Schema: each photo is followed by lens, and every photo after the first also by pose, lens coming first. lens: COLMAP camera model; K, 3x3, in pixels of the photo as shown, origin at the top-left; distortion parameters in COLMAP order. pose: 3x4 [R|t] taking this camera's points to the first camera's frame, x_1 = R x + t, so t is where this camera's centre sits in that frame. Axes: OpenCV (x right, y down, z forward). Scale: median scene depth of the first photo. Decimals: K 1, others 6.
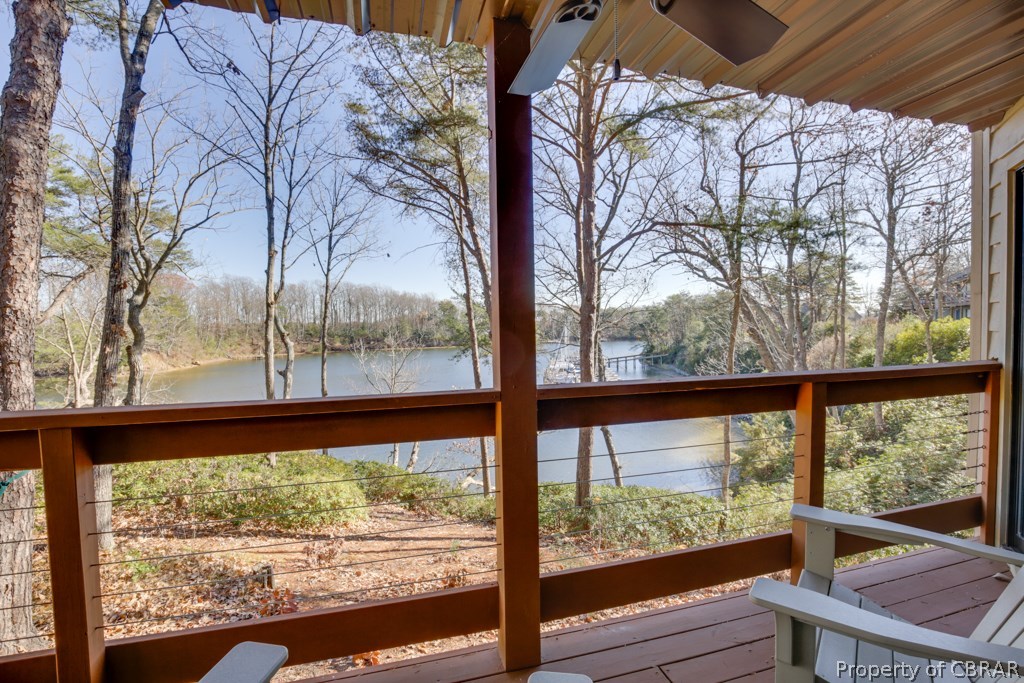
lens RADIAL K [[475.1, 0, 529.8], [0, 475.1, 341.2], [0, 0, 1]] dist [-0.034736, 0.000730]
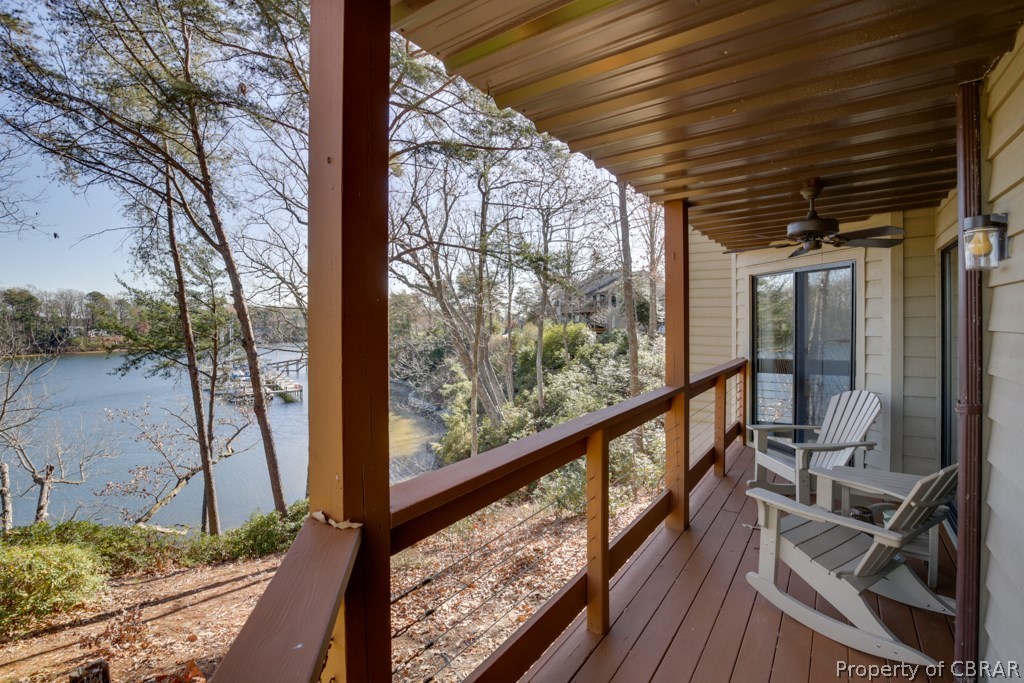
lens RADIAL K [[483.9, 0, 512.0], [0, 483.9, 341.5], [0, 0, 1]] dist [0.000496, 0.000351]
pose [[0.776711, -0.016921, 0.629629, -0.209772], [0.015369, 0.999851, 0.007912, -0.012141], [-0.629669, 0.003531, 0.776855, -0.012041]]
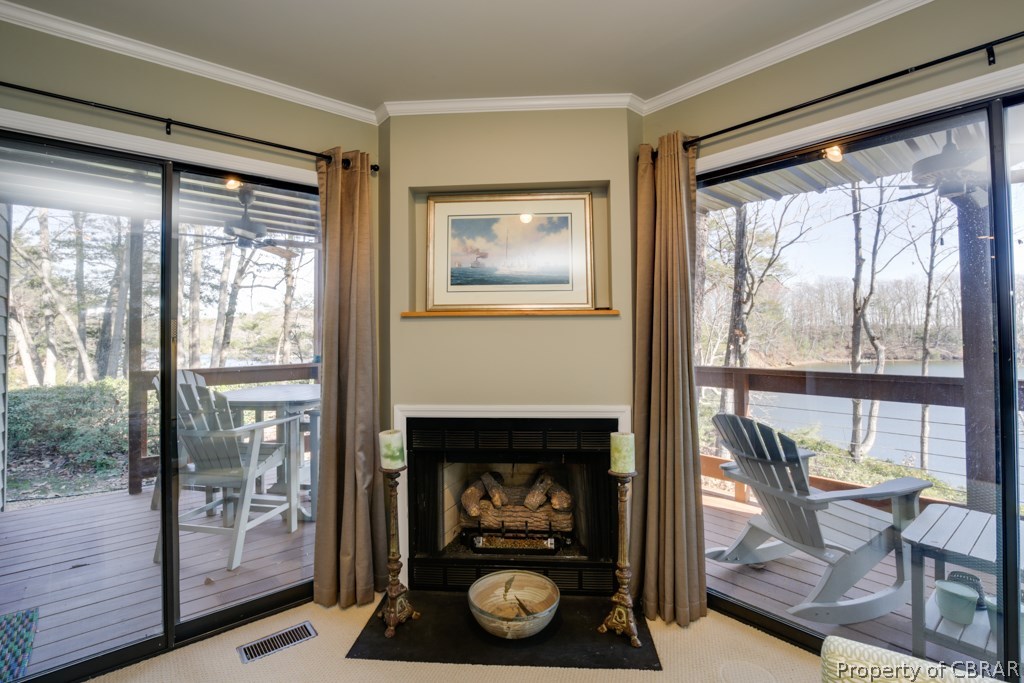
lens RADIAL K [[504.8, 0, 513.2], [0, 504.8, 322.0], [0, 0, 1]] dist [-0.001918, 0.000195]
pose [[0.432093, -0.011027, -0.901762, 0.095824], [-0.027559, 0.999297, -0.025425, -0.000657], [0.901408, 0.035838, 0.431485, -0.132891]]
